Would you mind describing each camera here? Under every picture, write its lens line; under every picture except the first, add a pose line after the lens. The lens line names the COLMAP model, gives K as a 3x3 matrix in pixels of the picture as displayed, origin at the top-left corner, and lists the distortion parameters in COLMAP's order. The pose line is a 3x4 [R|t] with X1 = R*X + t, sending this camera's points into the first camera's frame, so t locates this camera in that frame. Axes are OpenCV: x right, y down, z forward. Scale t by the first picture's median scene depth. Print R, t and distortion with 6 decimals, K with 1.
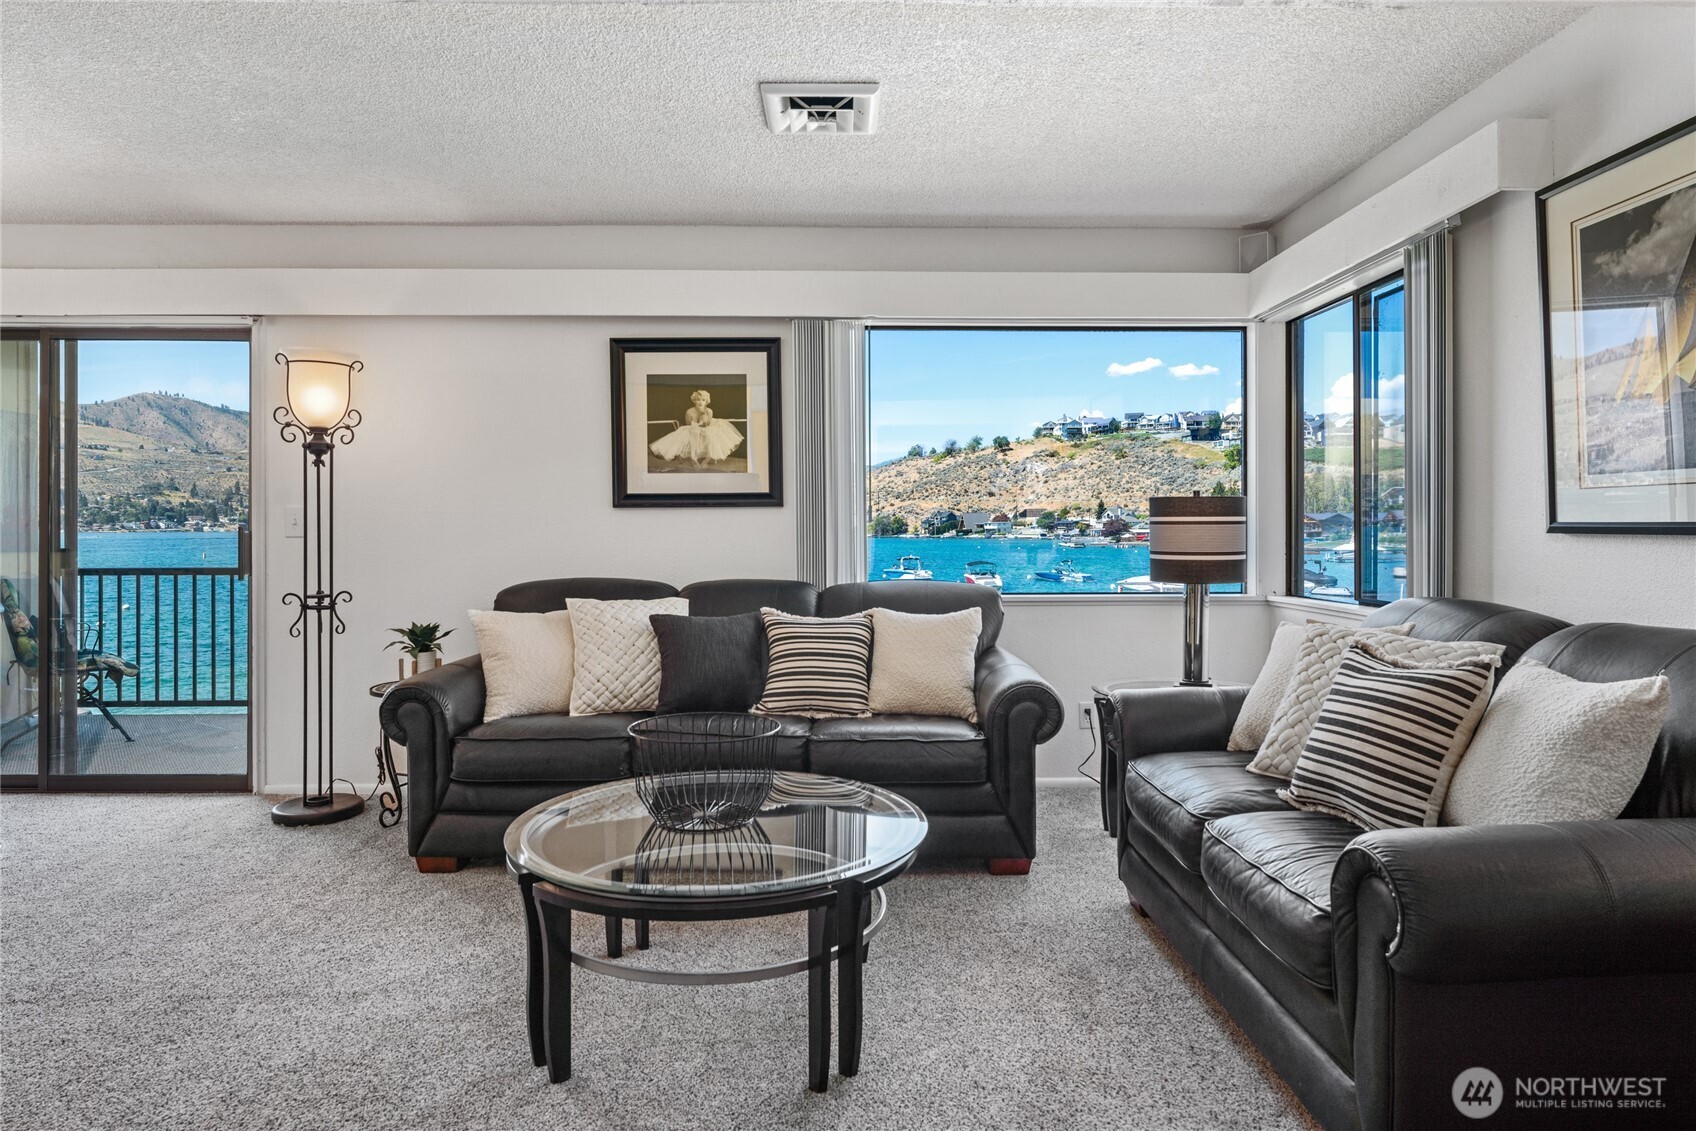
lens RADIAL K [[997.0, 0, 851.3], [0, 997.0, 524.1], [0, 0, 1]] dist [0.003187, 0.000213]
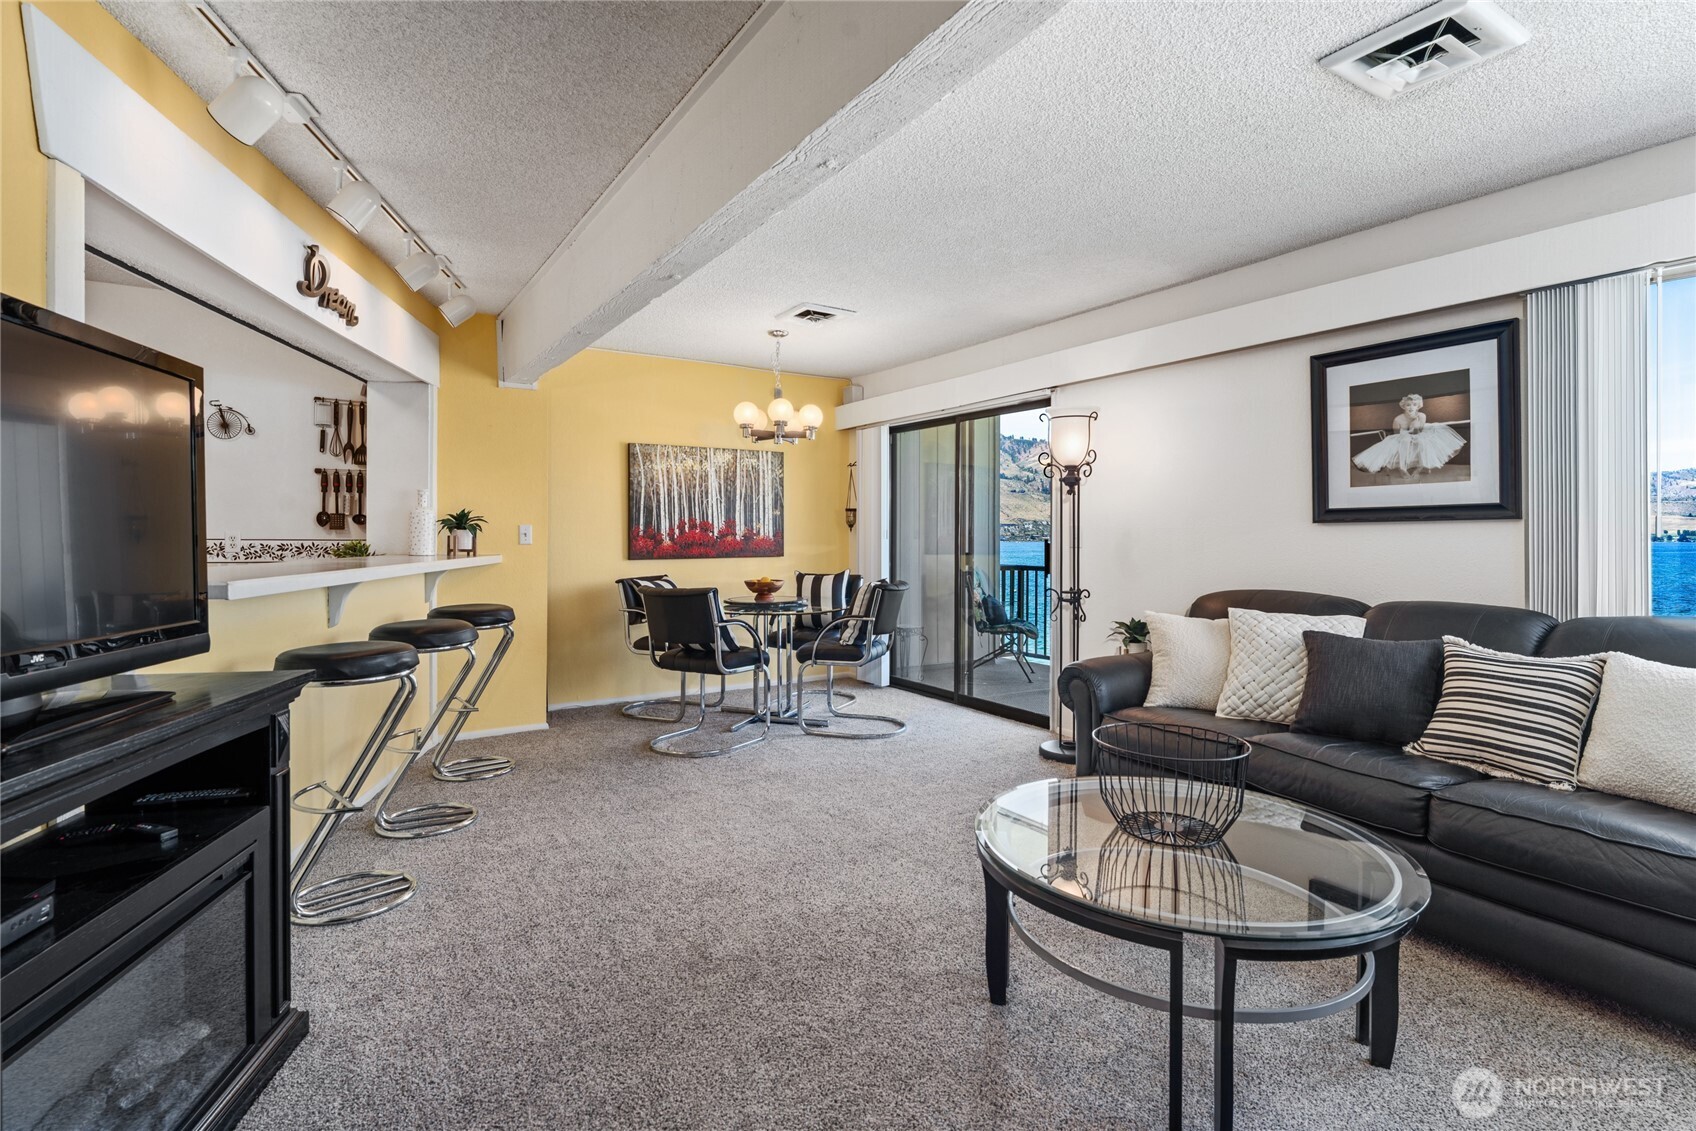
lens RADIAL K [[809.3, 0, 855.4], [0, 809.3, 541.8], [0, 0, 1]] dist [-0.002574, -0.000049]
pose [[0.530020, 0.008050, -0.847947, 0.215459], [-0.000176, 0.999956, 0.009383, -0.004619], [0.847985, -0.004824, 0.529998, 0.167862]]
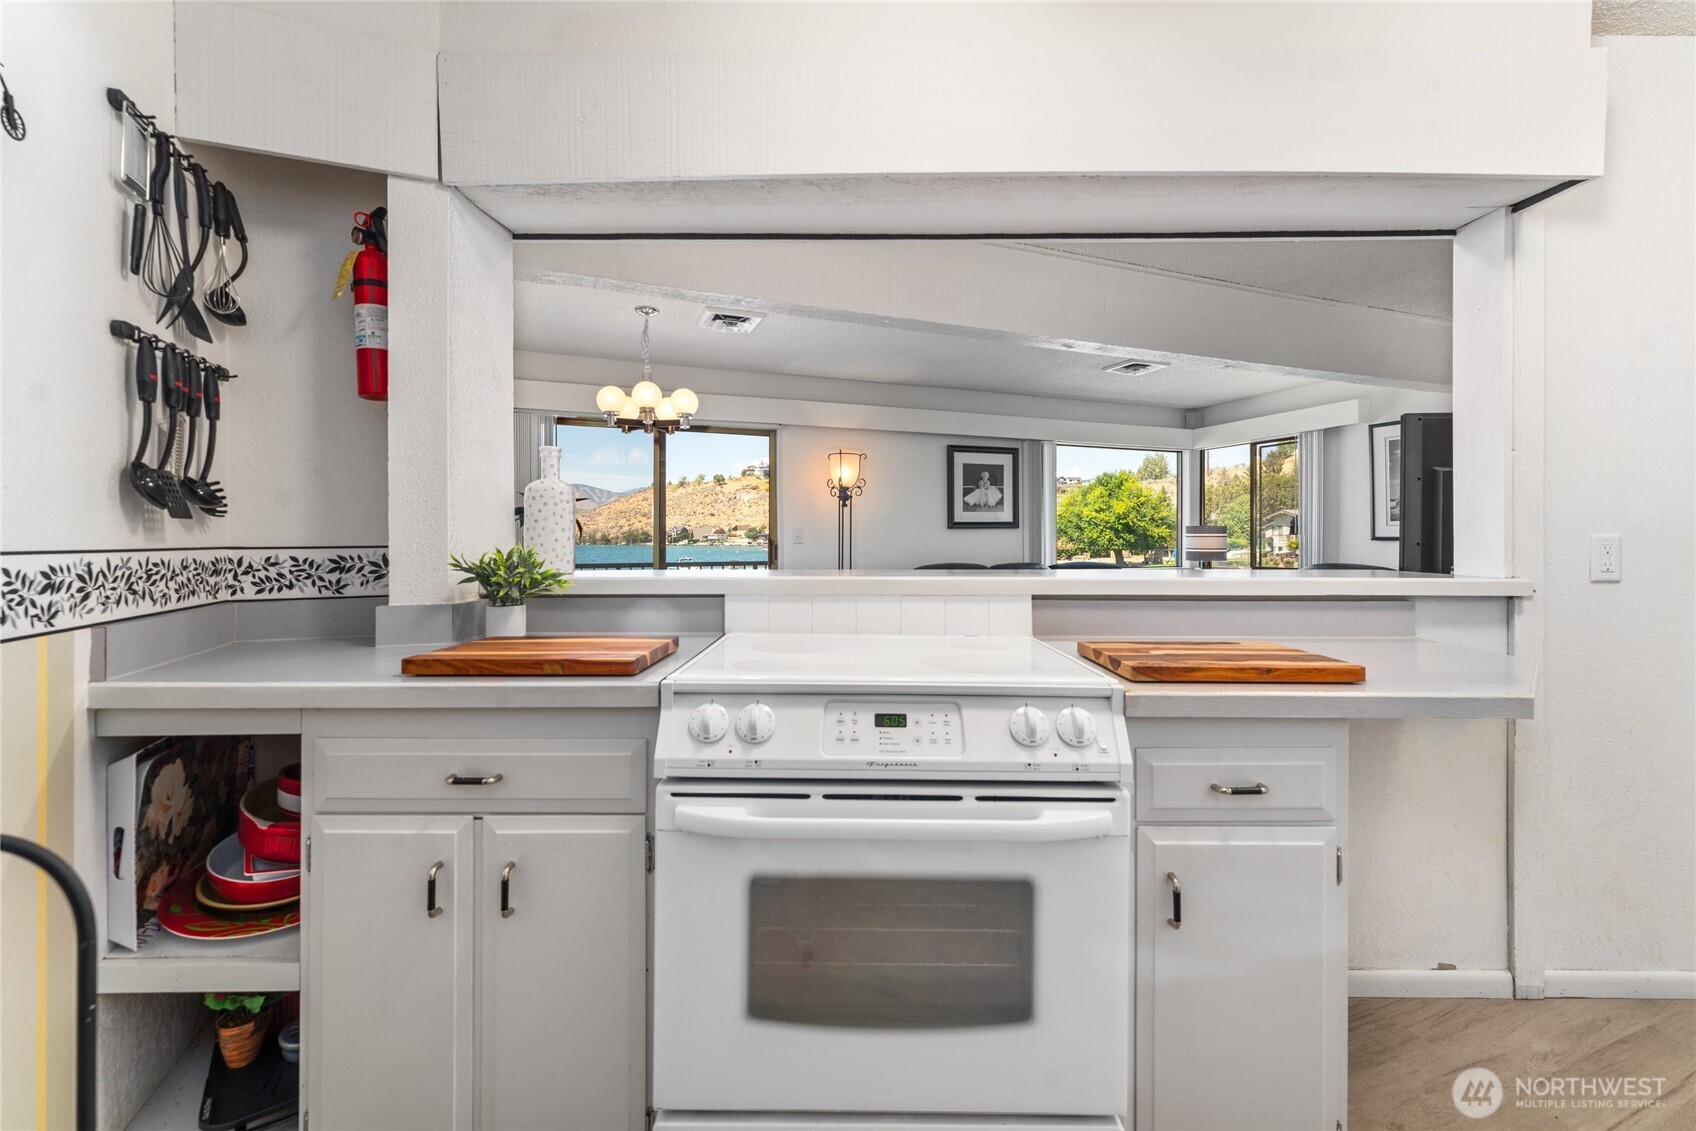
lens RADIAL K [[689.8, 0, 853.9], [0, 689.8, 535.7], [0, 0, 1]] dist [-0.001337, -0.000416]
pose [[0.939536, 0.000705, 0.342449, -0.908774], [-0.000799, 1.000000, 0.000135, -0.001889], [-0.342449, -0.000401, 0.939536, -0.252411]]
